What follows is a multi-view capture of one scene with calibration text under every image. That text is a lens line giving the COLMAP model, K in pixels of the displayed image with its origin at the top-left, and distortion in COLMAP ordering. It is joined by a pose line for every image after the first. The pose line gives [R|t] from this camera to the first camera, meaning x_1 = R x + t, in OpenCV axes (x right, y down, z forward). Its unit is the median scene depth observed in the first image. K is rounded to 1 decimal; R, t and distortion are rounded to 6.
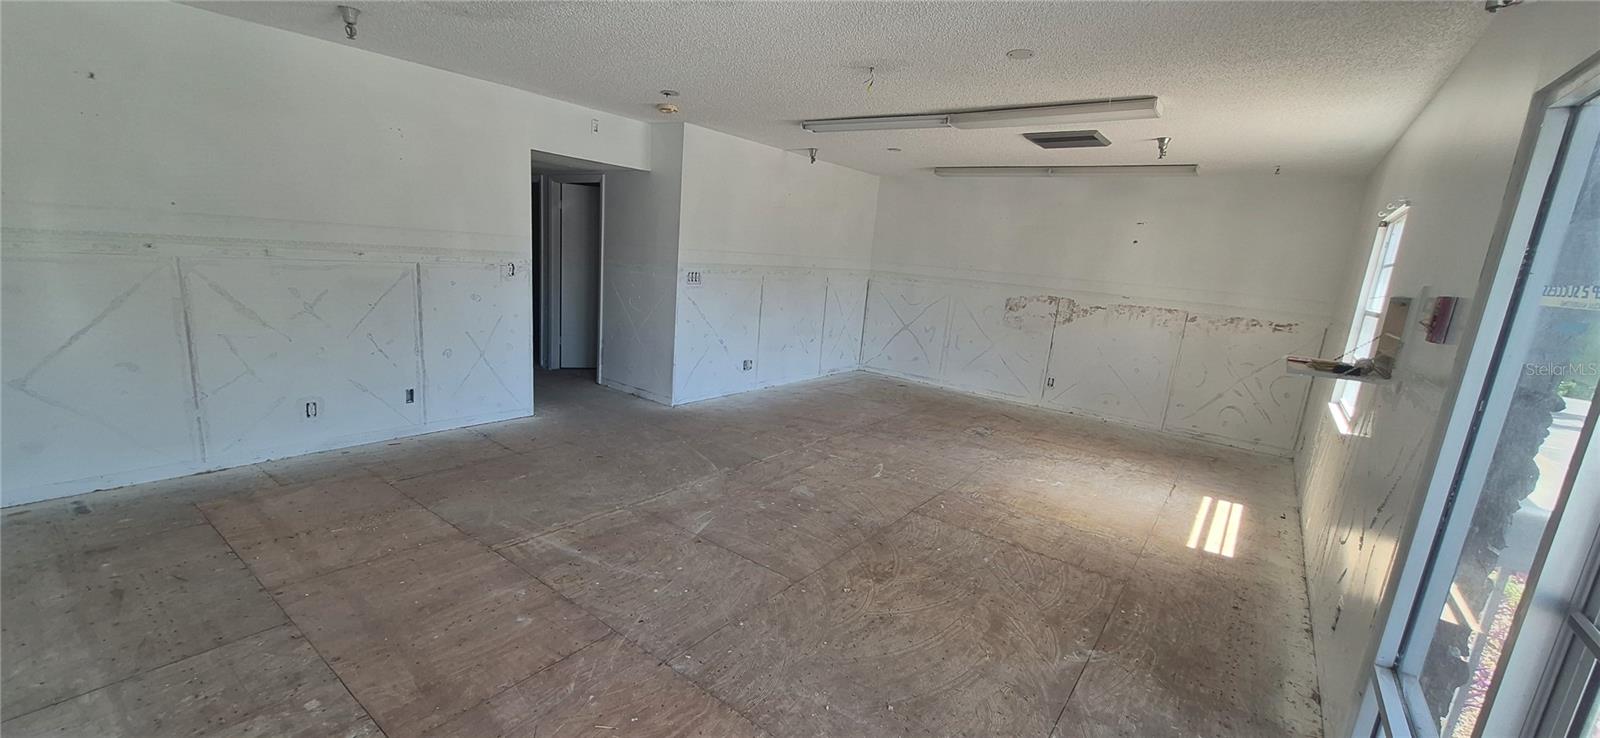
lens RADIAL K [[629.8, 0, 792.2], [0, 629.8, 387.8], [0, 0, 1]] dist [0.003289, -0.003289]
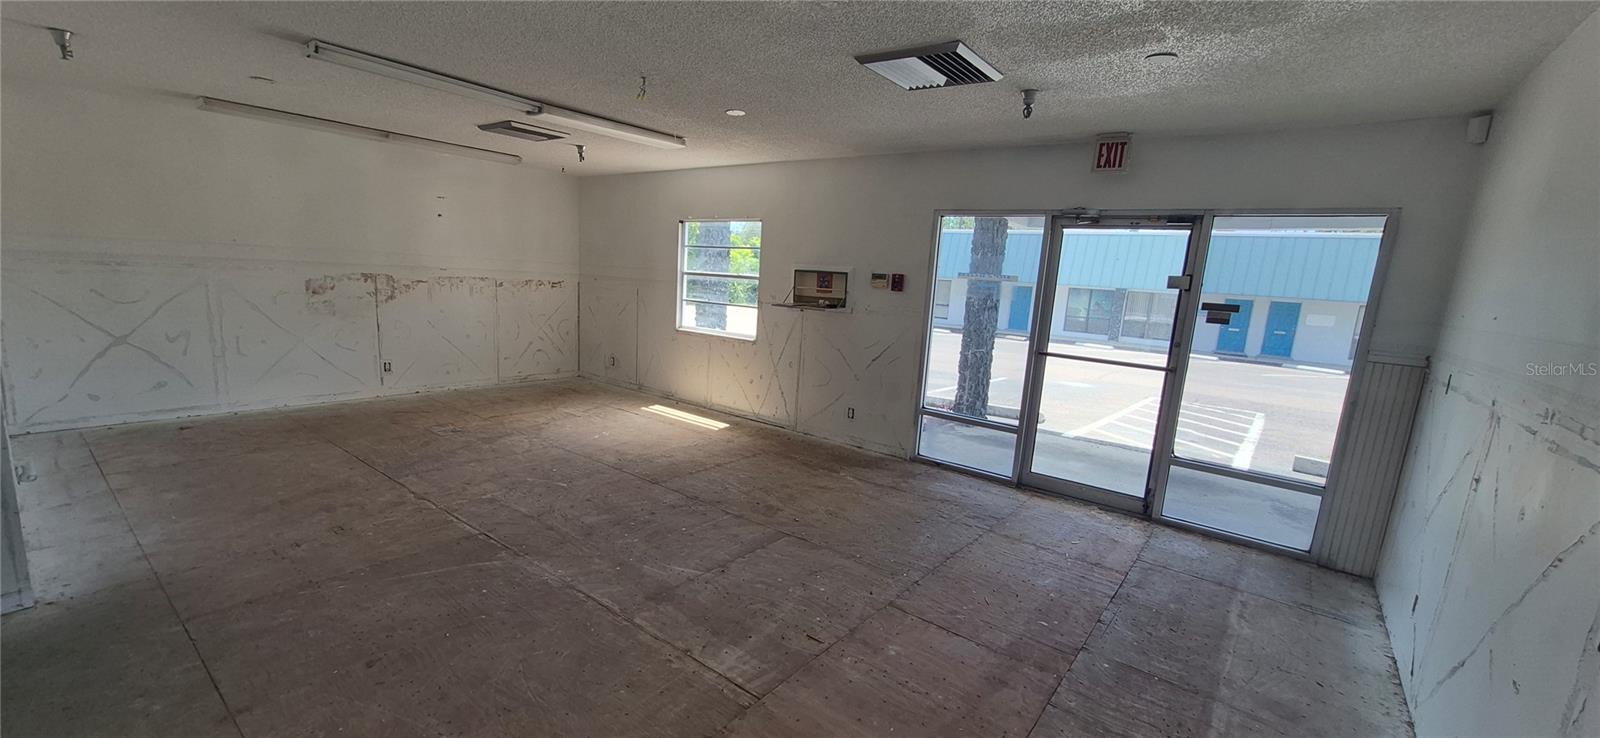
lens RADIAL K [[629.8, 0, 792.2], [0, 629.8, 387.8], [0, 0, 1]] dist [0.003289, -0.003289]
pose [[0.023704, -0.257312, 0.966038, -0.733370], [0.158407, 0.955068, 0.250503, -0.182535], [-0.987089, 0.147089, 0.063399, 0.574920]]
